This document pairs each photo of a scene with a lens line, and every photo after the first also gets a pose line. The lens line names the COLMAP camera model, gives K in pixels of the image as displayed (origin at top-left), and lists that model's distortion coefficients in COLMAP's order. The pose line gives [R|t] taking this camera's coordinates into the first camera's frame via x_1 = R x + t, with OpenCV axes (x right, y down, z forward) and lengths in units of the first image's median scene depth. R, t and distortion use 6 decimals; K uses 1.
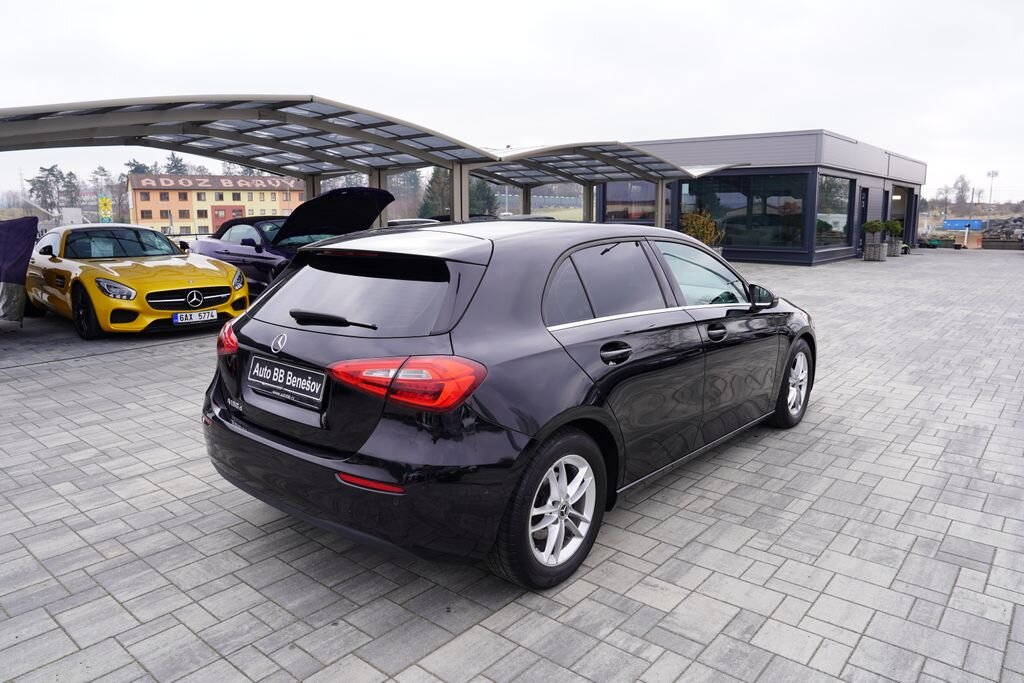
lens RADIAL K [[701.2, 0, 514.1], [0, 701.2, 325.7], [0, 0, 1]] dist [-0.094665, 0.063016]
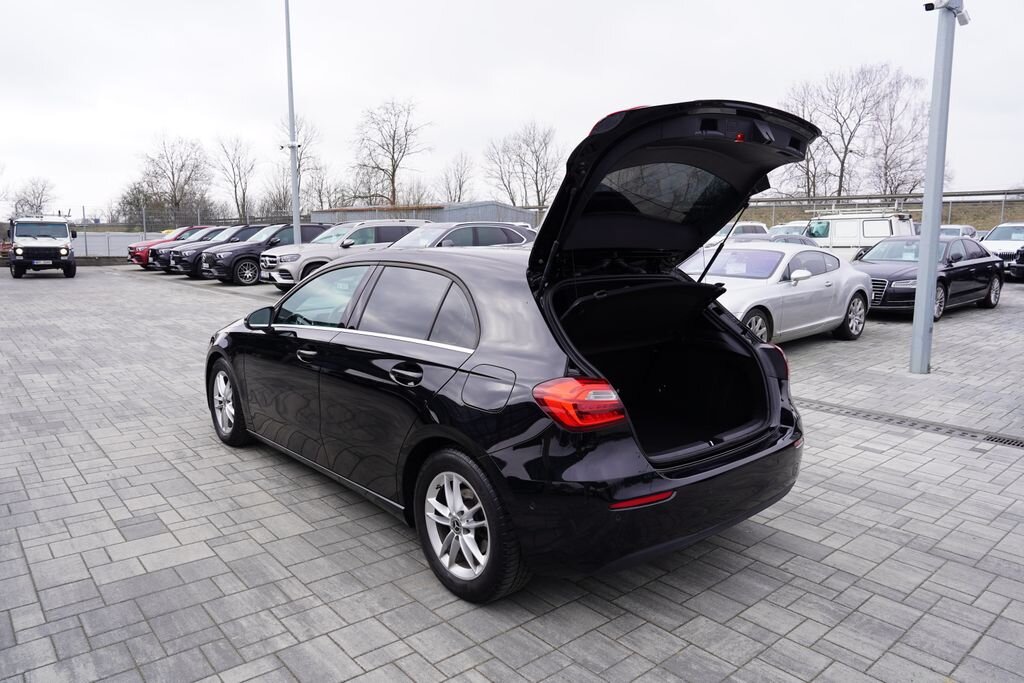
lens RADIAL K [[701.2, 0, 511.1], [0, 701.2, 322.3], [0, 0, 1]] dist [-0.094665, 0.063016]
pose [[0.158499, -0.115335, 0.980600, -1.019497], [0.142770, 0.985394, 0.092822, -0.134768], [-0.976983, 0.125288, 0.172650, 0.816528]]
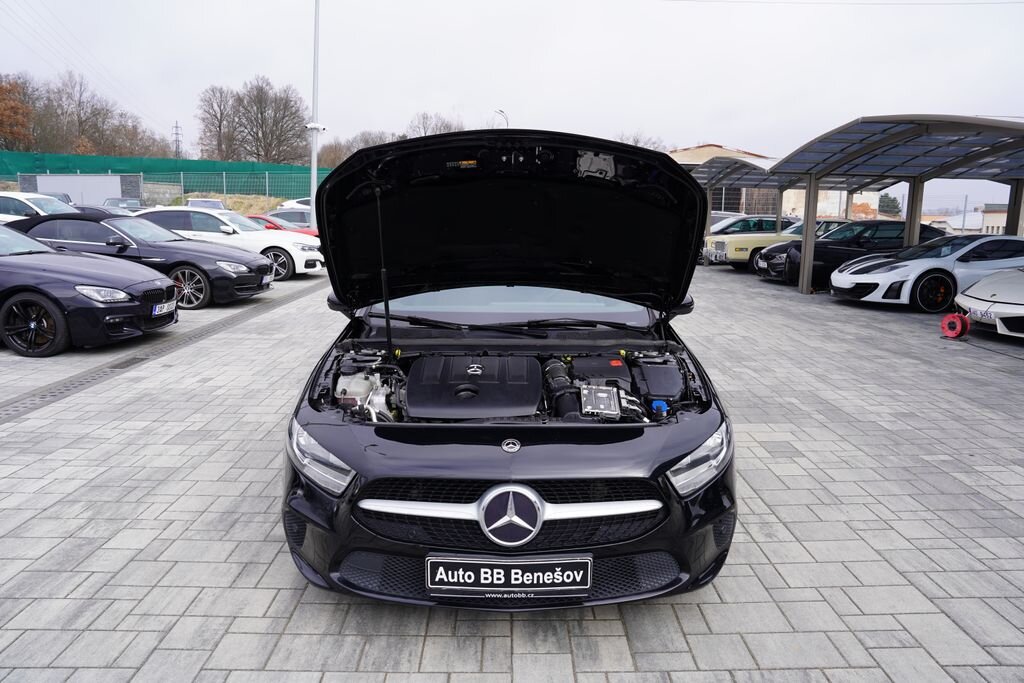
lens RADIAL K [[701.2, 0, 512.4], [0, 701.2, 331.9], [0, 0, 1]] dist [-0.094665, 0.063016]
pose [[-0.760540, 0.102612, -0.641131, 0.864775], [-0.111260, 0.952232, 0.284386, -0.319349], [0.639687, 0.287620, -0.712794, 1.995355]]
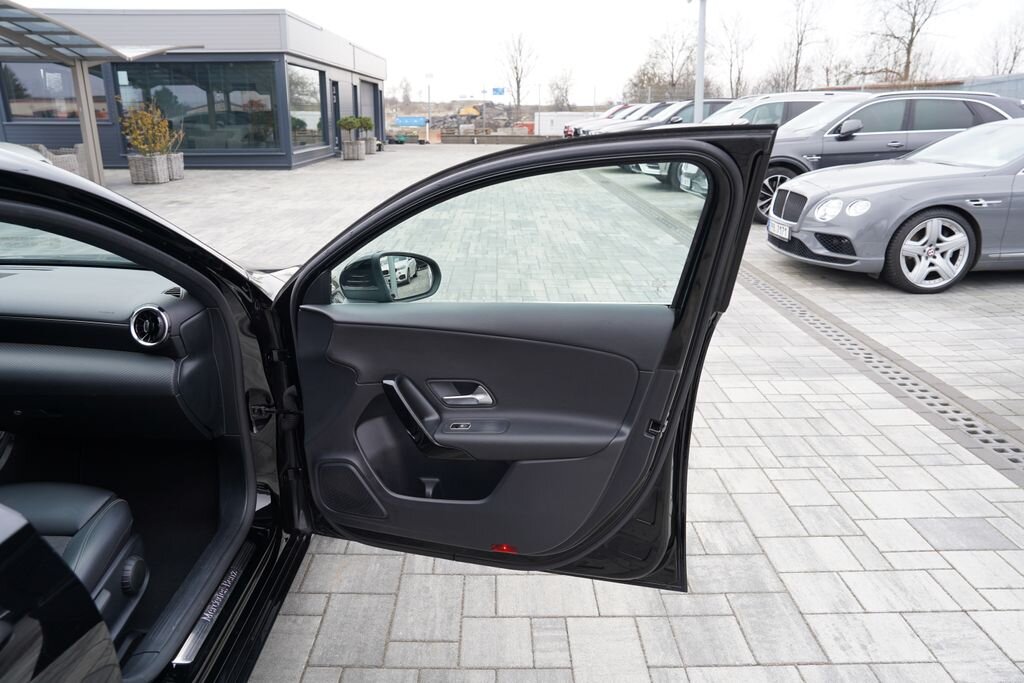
lens RADIAL K [[701.2, 0, 508.9], [0, 701.2, 330.9], [0, 0, 1]] dist [-0.094665, 0.063016]
pose [[0.754986, -0.186444, 0.628677, 0.232951], [0.092578, 0.979431, 0.179287, -0.090202], [-0.649173, -0.077158, 0.756717, 0.683185]]
